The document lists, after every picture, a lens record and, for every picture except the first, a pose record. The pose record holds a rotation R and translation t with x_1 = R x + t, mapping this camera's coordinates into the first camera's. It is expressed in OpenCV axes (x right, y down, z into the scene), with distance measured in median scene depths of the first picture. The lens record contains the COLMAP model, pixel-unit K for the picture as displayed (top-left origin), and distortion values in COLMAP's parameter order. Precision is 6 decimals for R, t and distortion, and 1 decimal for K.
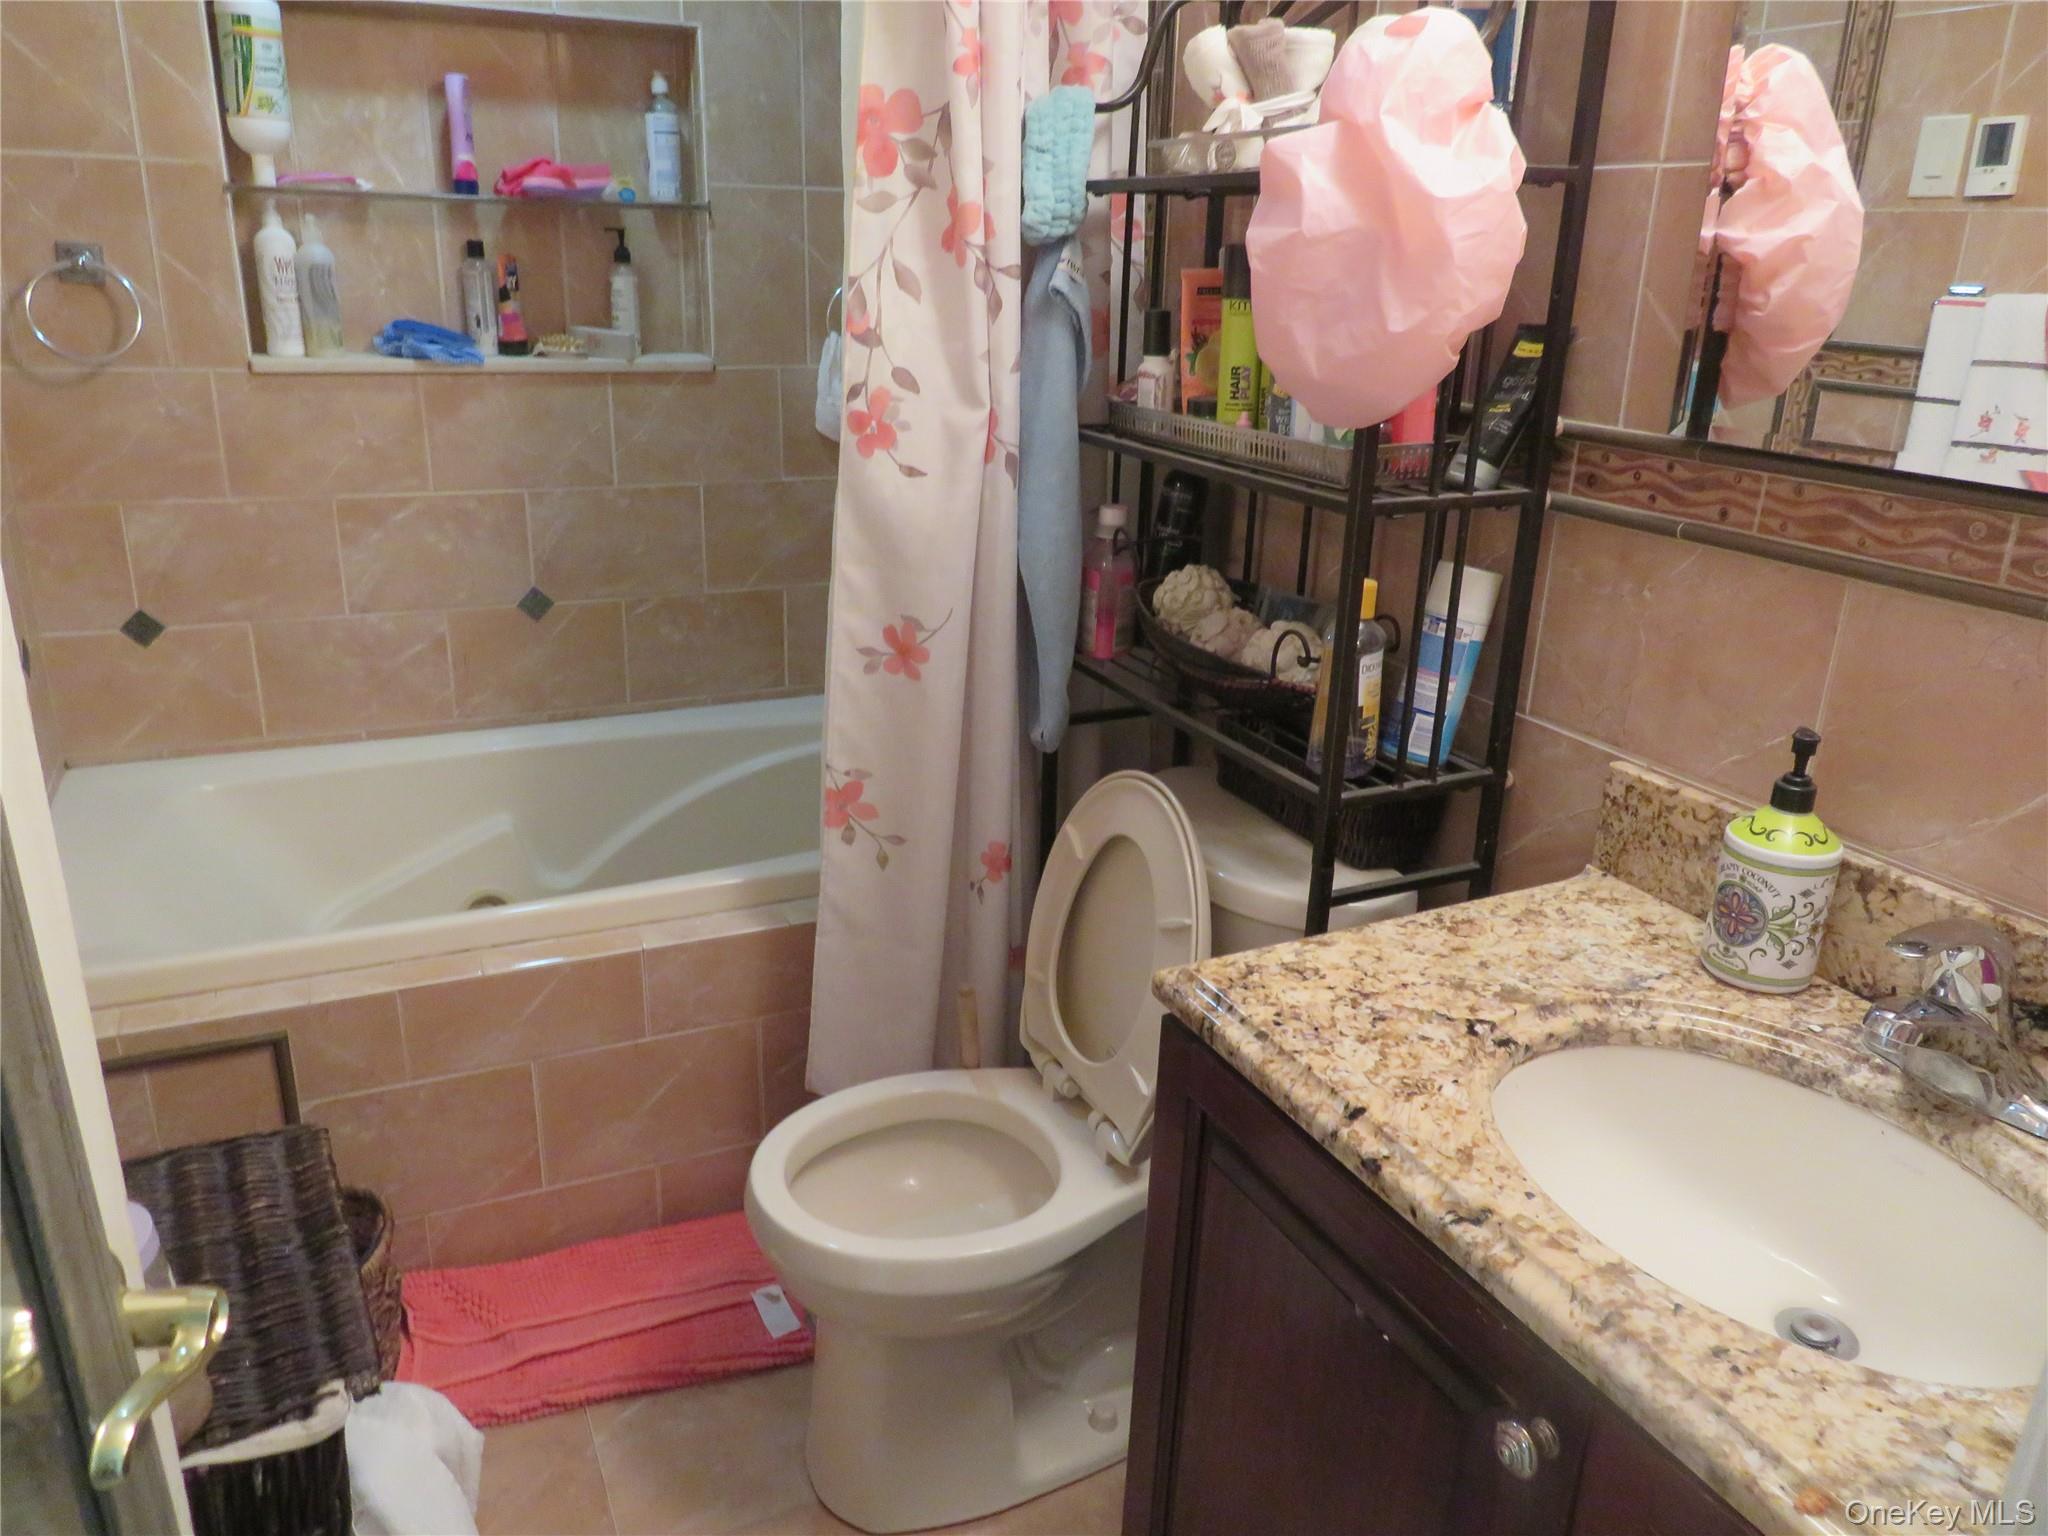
lens RADIAL K [[1460.7, 0, 1024.3], [0, 1460.7, 768.4], [0, 0, 1]] dist [0.004787, -0.016545]
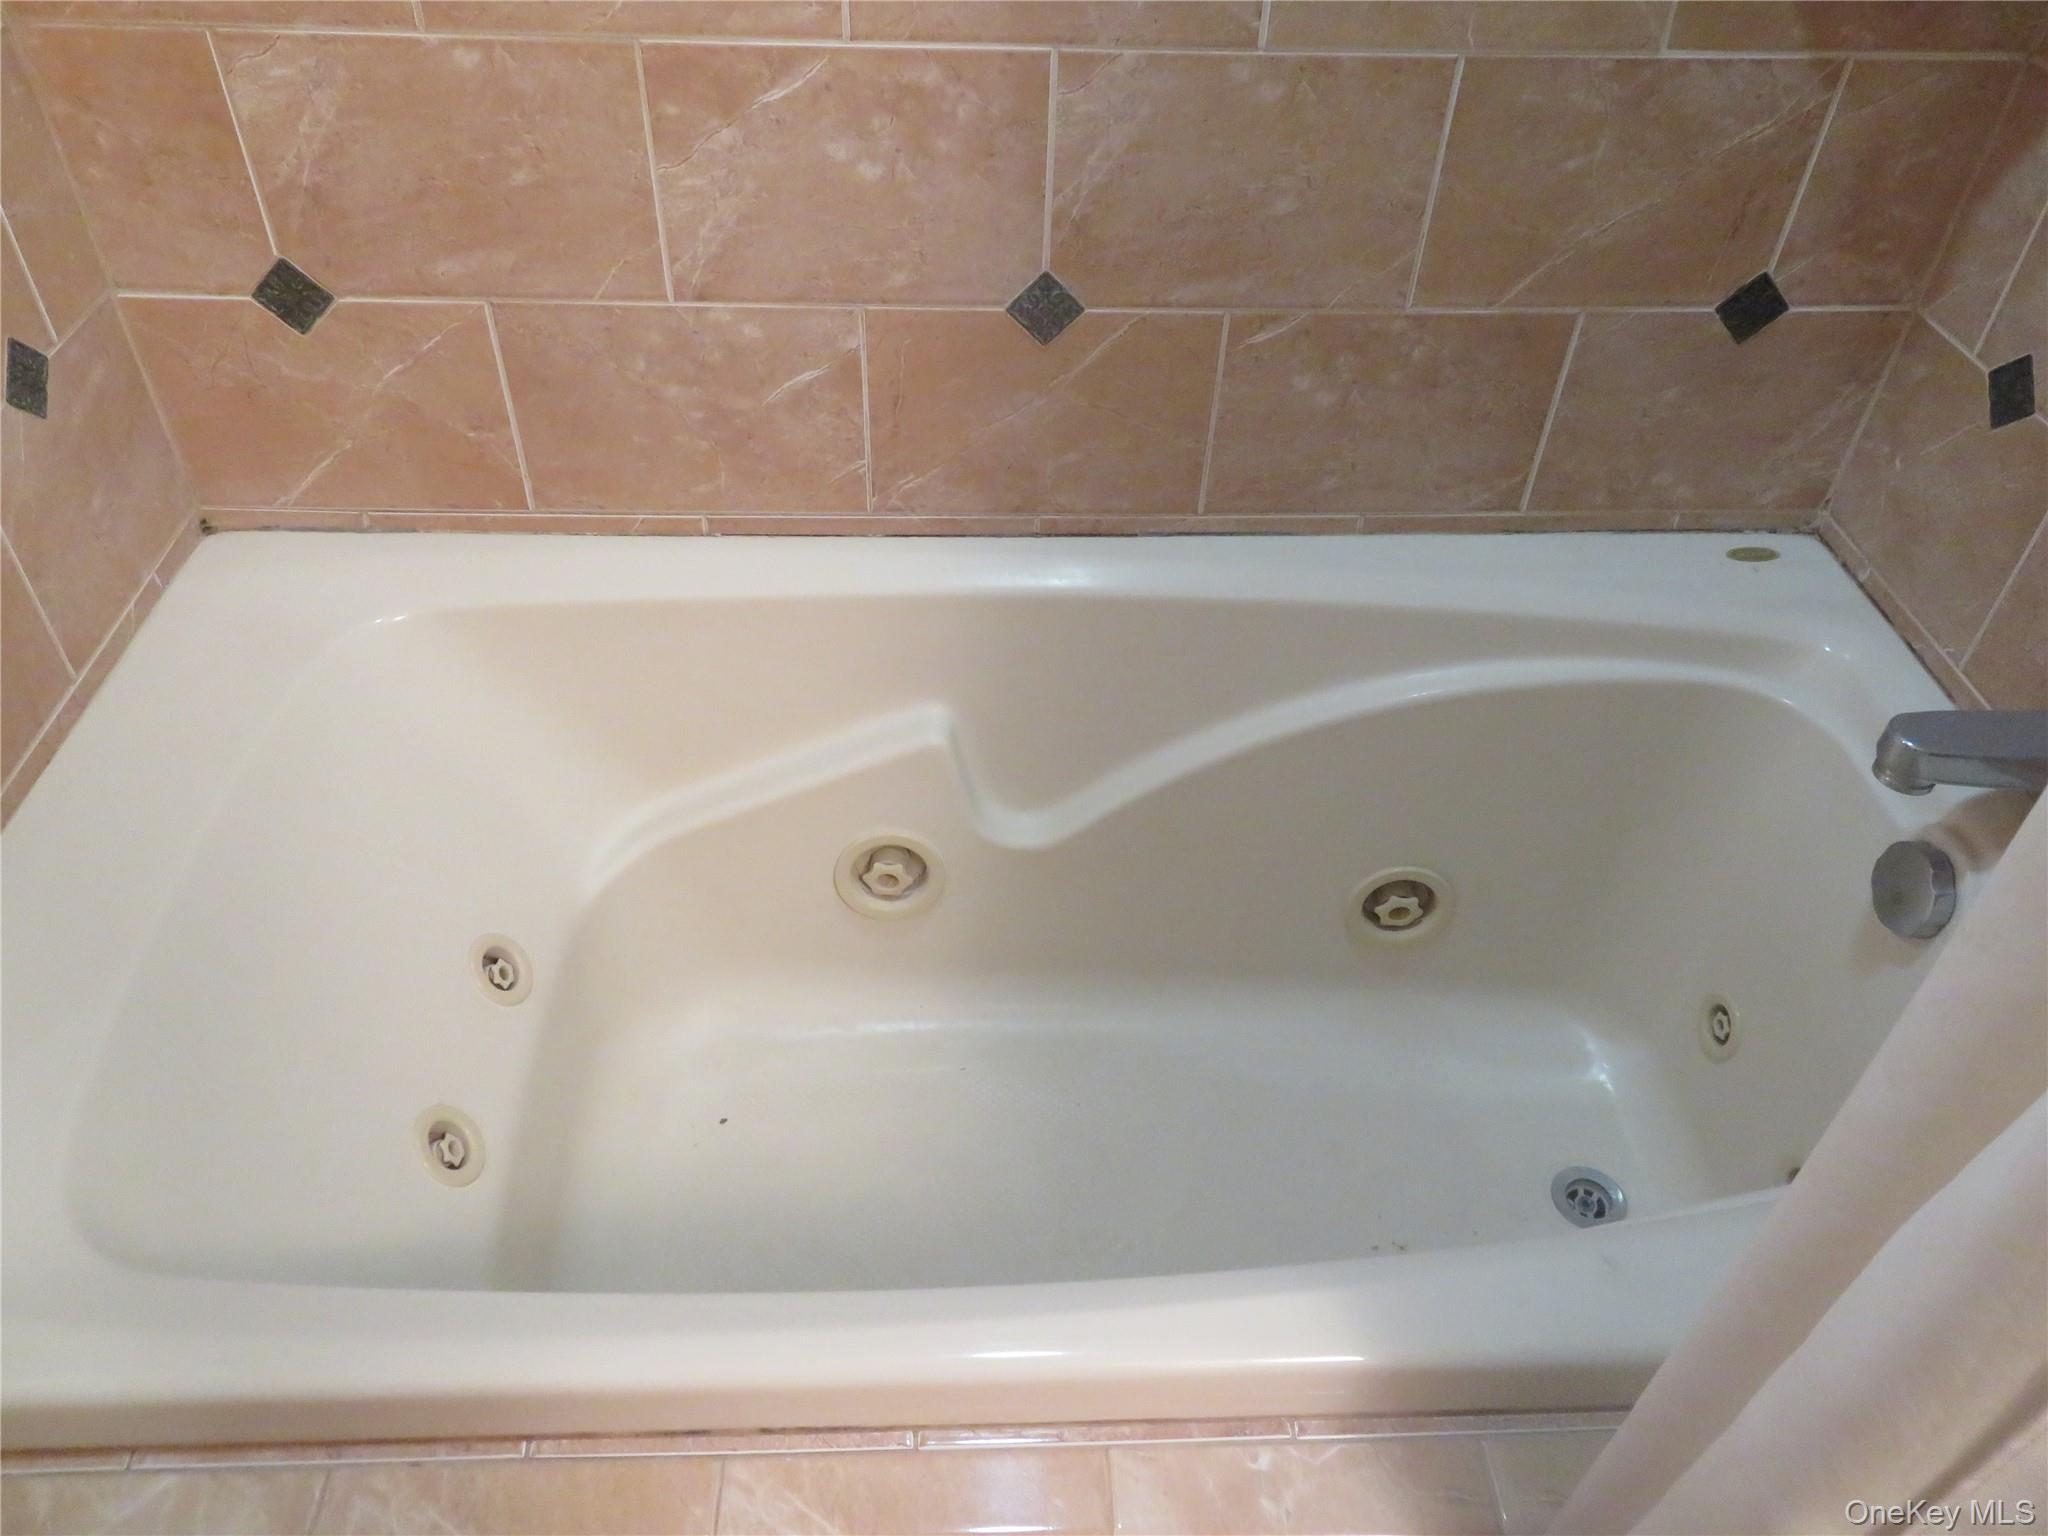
lens RADIAL K [[1460.7, 0, 1018.5], [0, 1460.7, 768.8], [0, 0, 1]] dist [0.004787, -0.016545]
pose [[0.917639, 0.262515, -0.298369, -0.171545], [-0.133413, 0.910694, 0.390945, -0.166104], [0.374351, -0.318940, 0.870711, 0.566892]]
